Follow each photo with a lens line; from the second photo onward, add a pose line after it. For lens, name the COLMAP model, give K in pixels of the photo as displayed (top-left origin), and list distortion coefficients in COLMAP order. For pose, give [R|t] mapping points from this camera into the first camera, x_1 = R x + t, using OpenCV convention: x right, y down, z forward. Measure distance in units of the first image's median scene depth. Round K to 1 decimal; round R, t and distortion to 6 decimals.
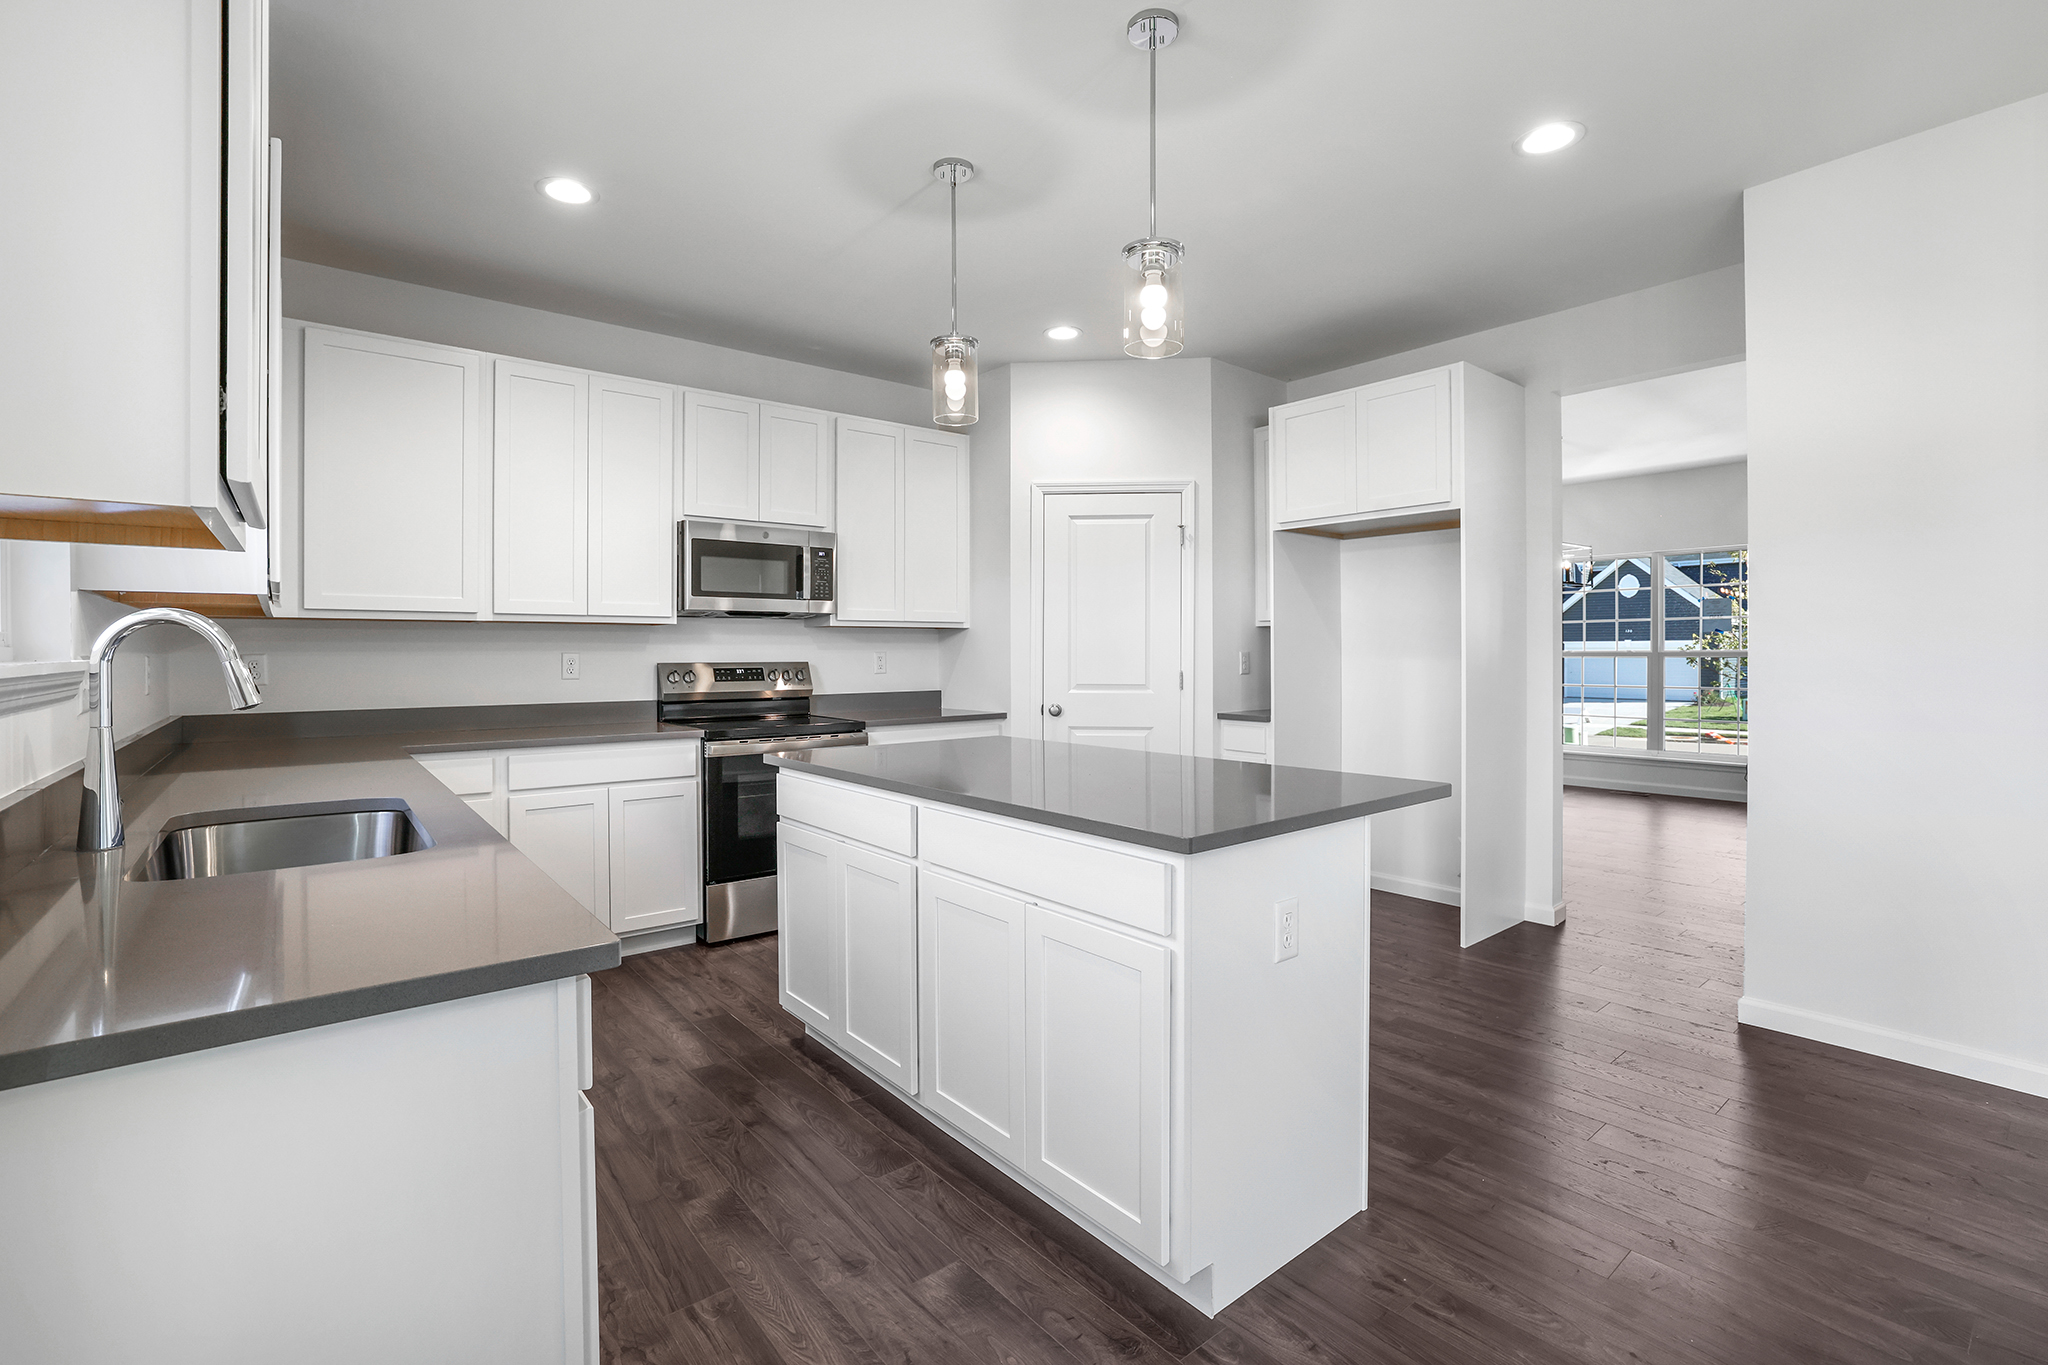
lens RADIAL K [[906.0, 0, 1018.0], [0, 906.0, 673.2], [0, 0, 1]] dist [-0.041843, 0.007696]
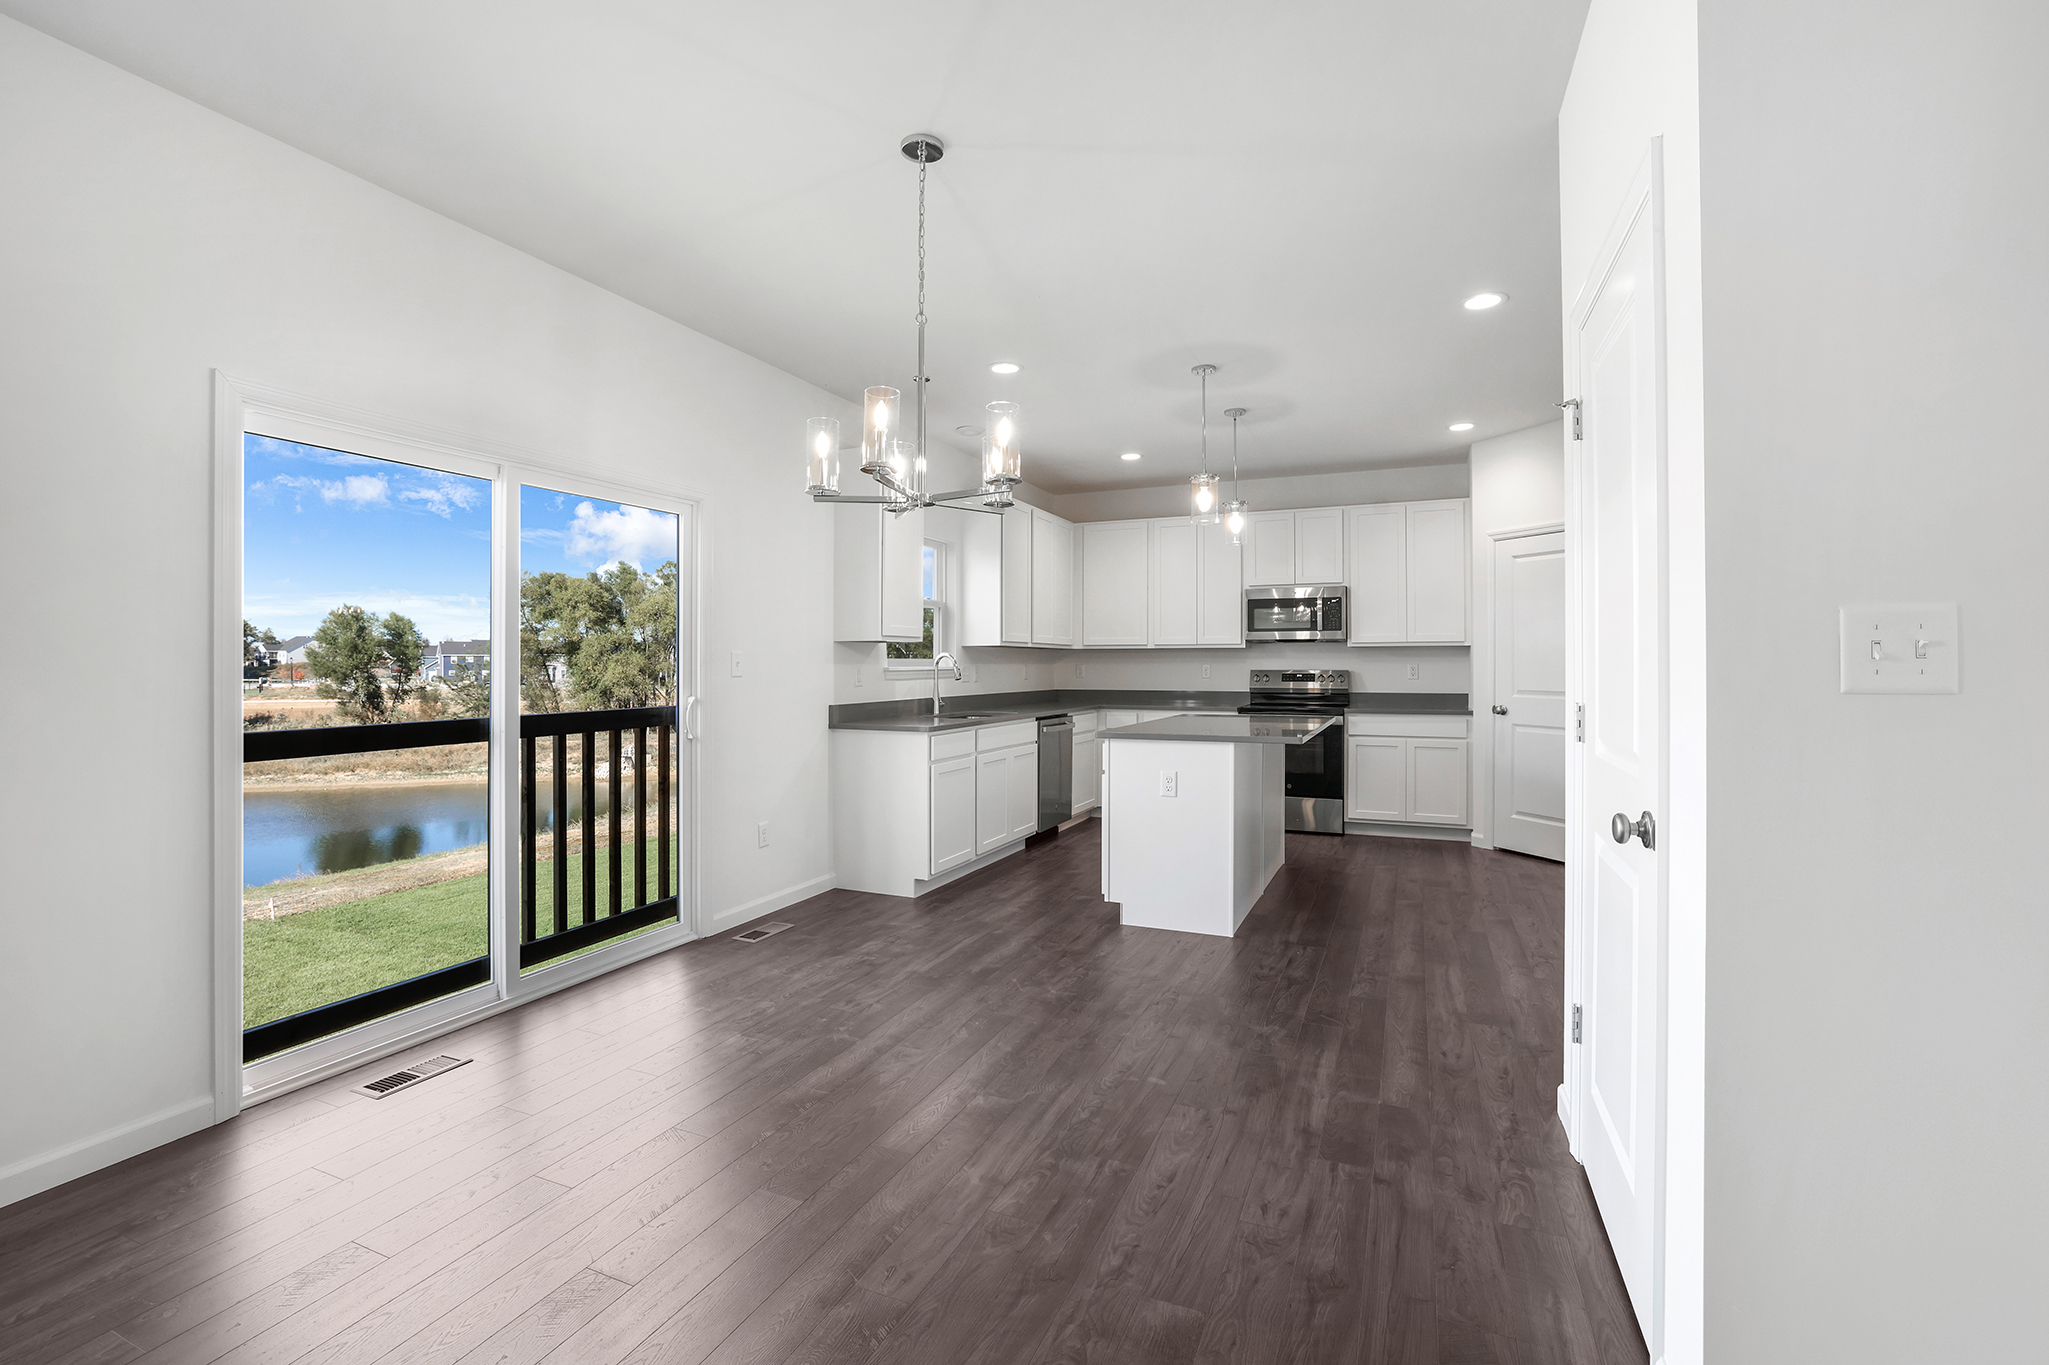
lens RADIAL K [[893.4, 0, 1033.8], [0, 893.4, 669.0], [0, 0, 1]] dist [-0.034660, 0.009883]
pose [[0.471540, 0.006843, -0.881818, 0.890262], [-0.021729, 0.999756, -0.003861, 0.002421], [0.881577, 0.020982, 0.471574, -0.172112]]
